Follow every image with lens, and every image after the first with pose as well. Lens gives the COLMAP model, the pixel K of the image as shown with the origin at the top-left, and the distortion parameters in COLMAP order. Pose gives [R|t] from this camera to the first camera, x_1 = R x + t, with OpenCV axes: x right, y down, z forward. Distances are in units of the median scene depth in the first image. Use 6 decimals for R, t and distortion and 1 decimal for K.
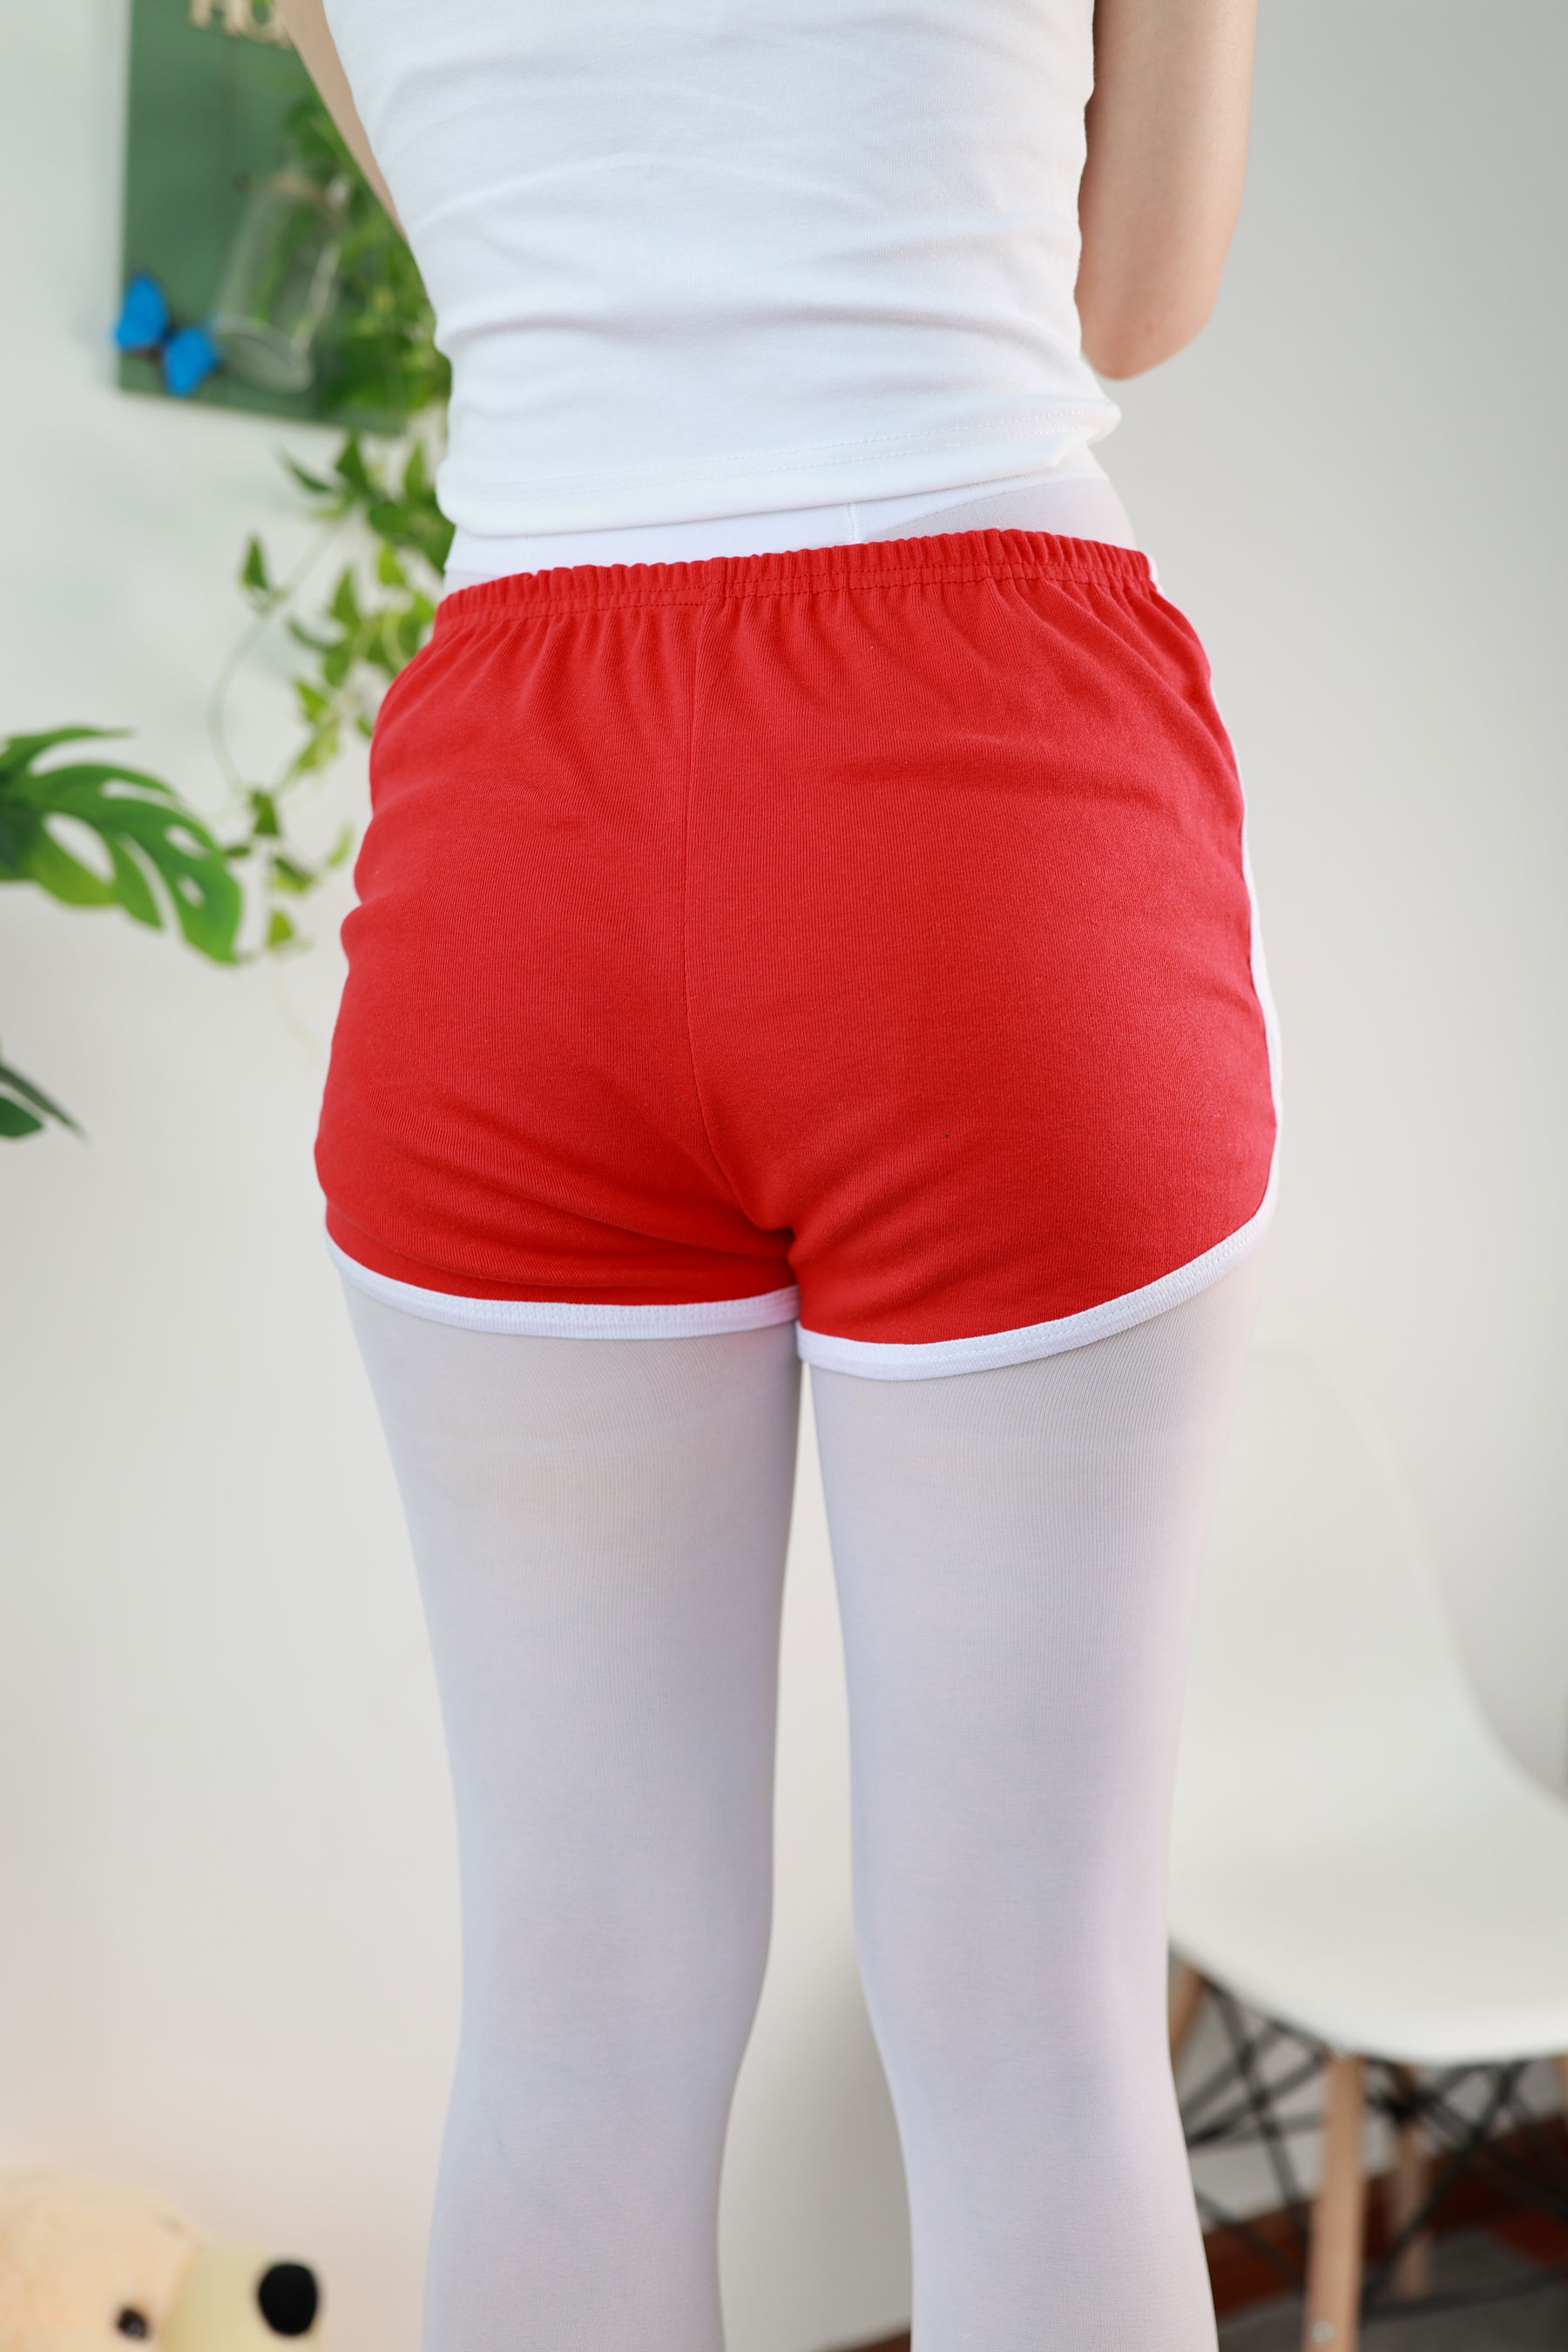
lens RADIAL K [[2293.0, 0, 806.5], [0, 2293.0, 1193.7], [0, 0, 1]] dist [-0.023918, 0.000000]
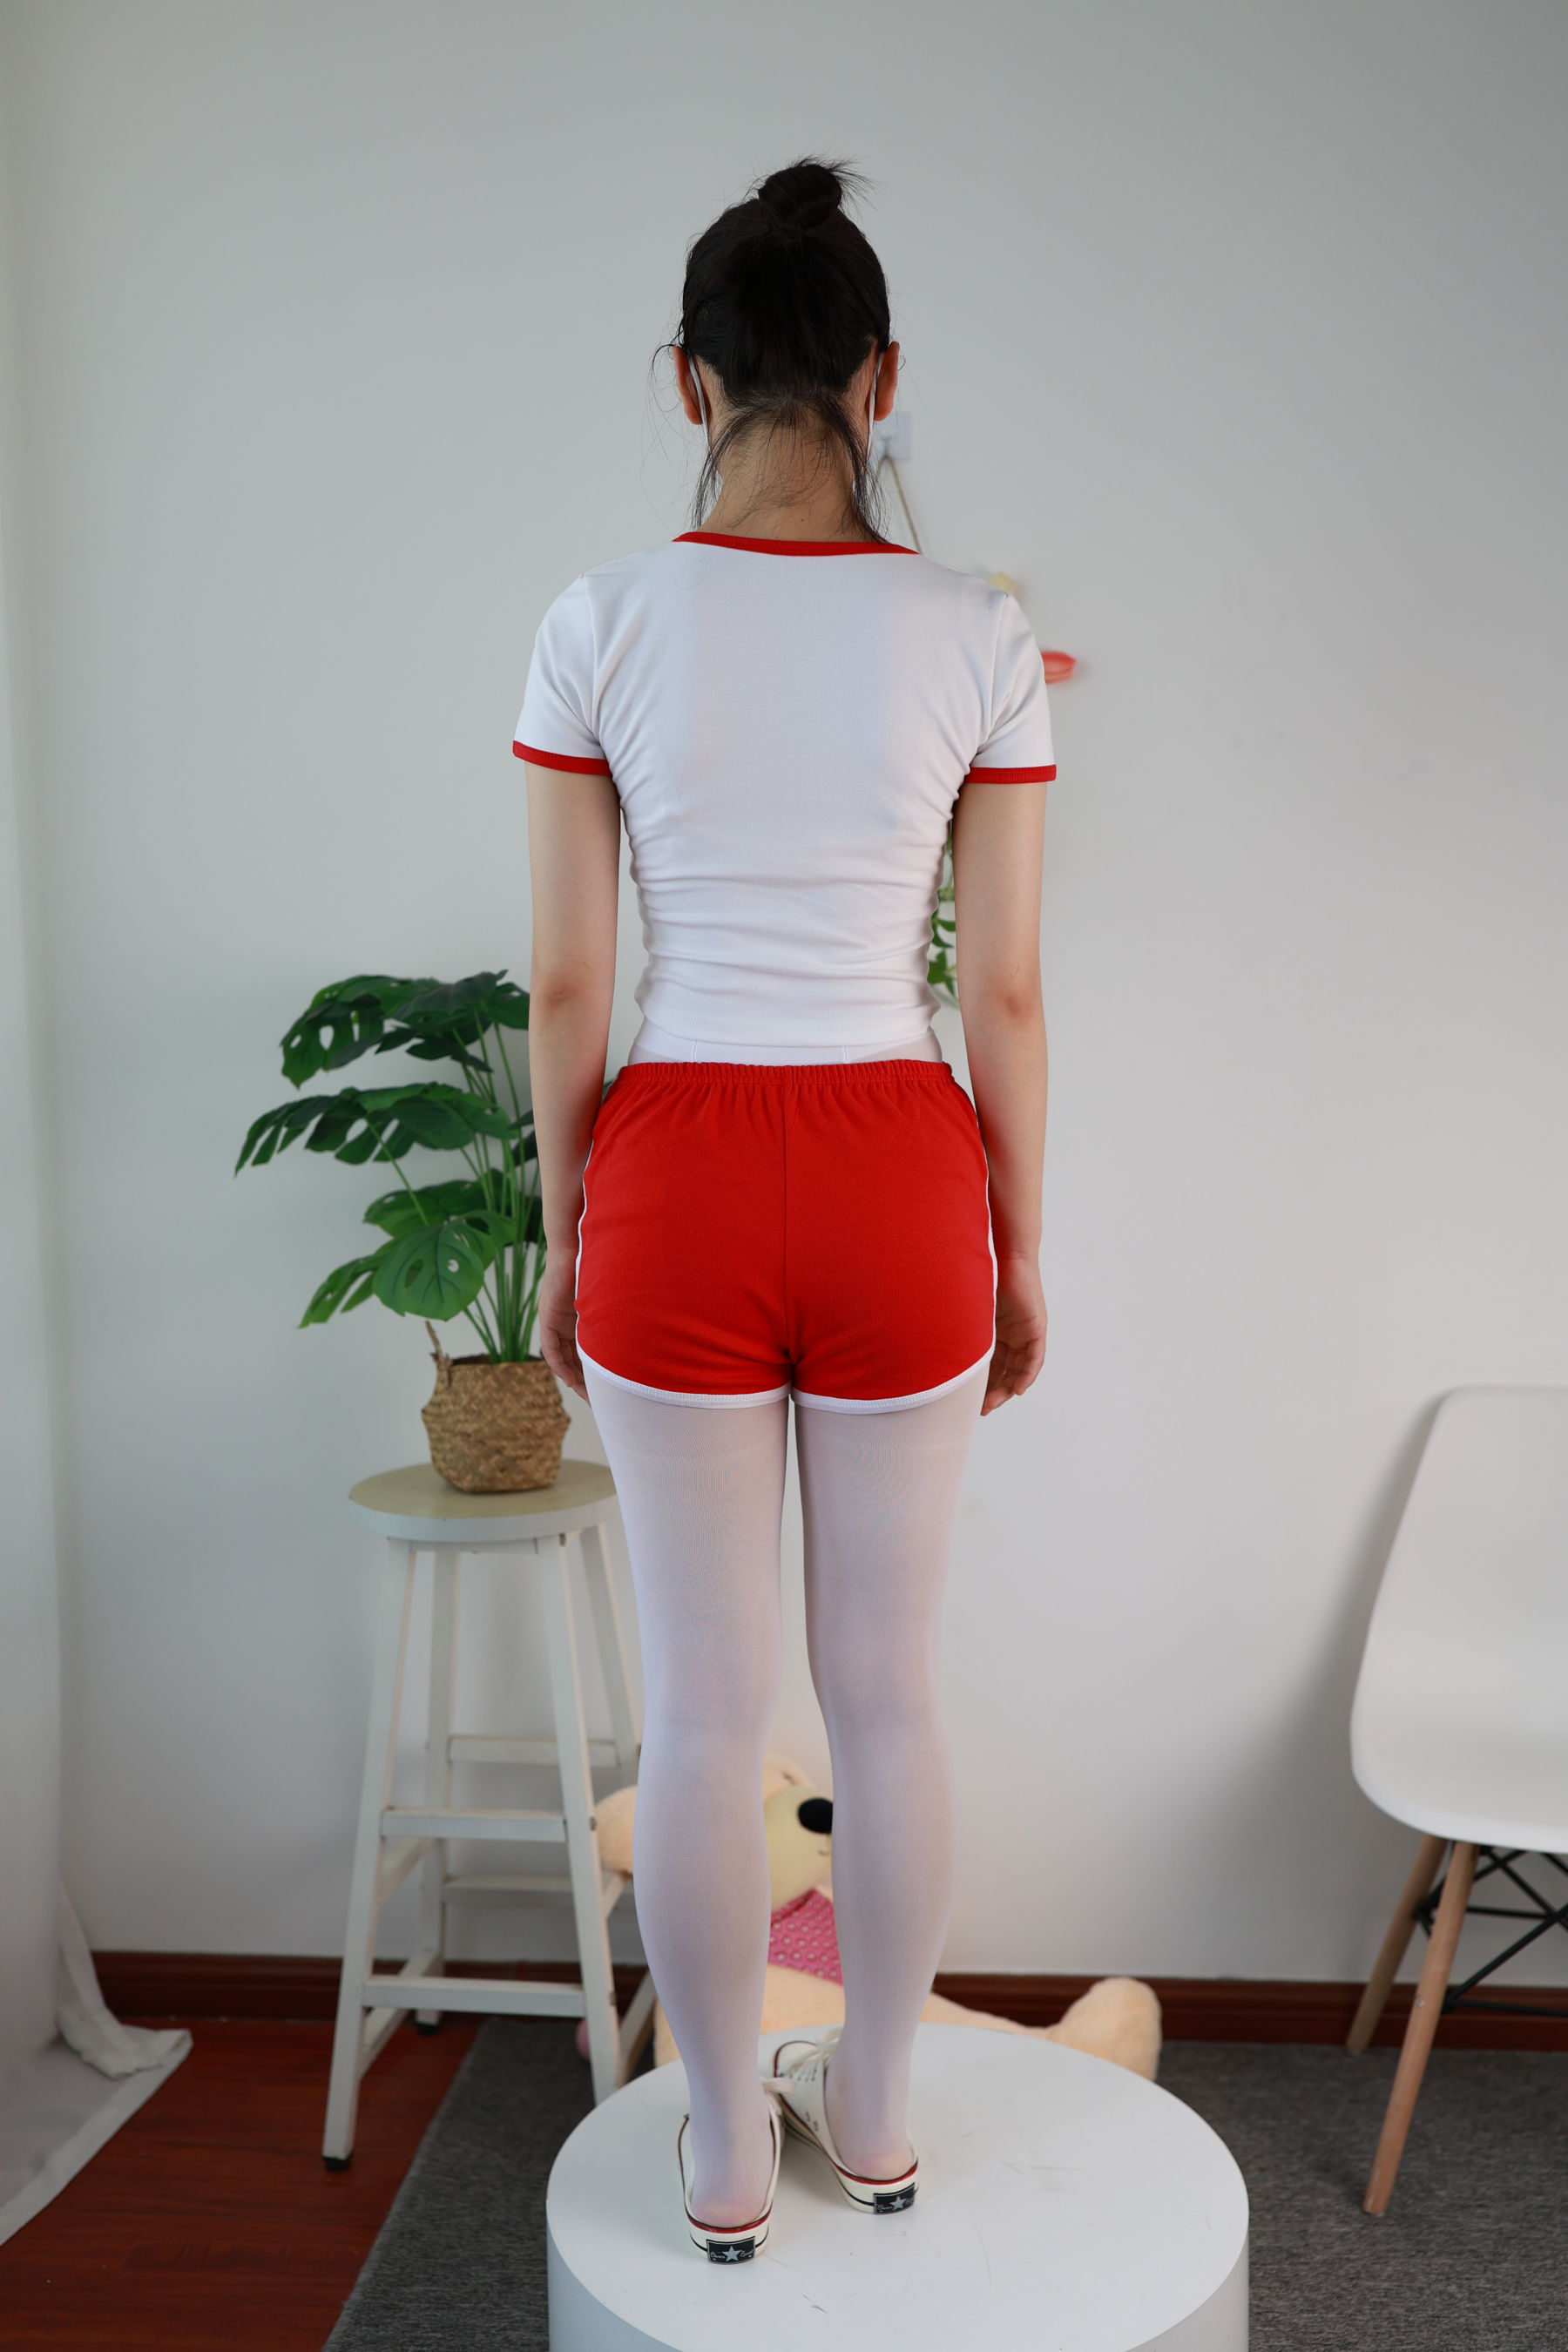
lens RADIAL K [[2293.0, 0, 781.5], [0, 2293.0, 1141.6], [0, 0, 1]] dist [-0.023918, 0.000000]
pose [[0.825365, 0.036316, -0.563430, 0.820651], [-0.022342, 0.999248, 0.031677, -0.172214], [0.564157, -0.013557, 0.825556, -0.639974]]
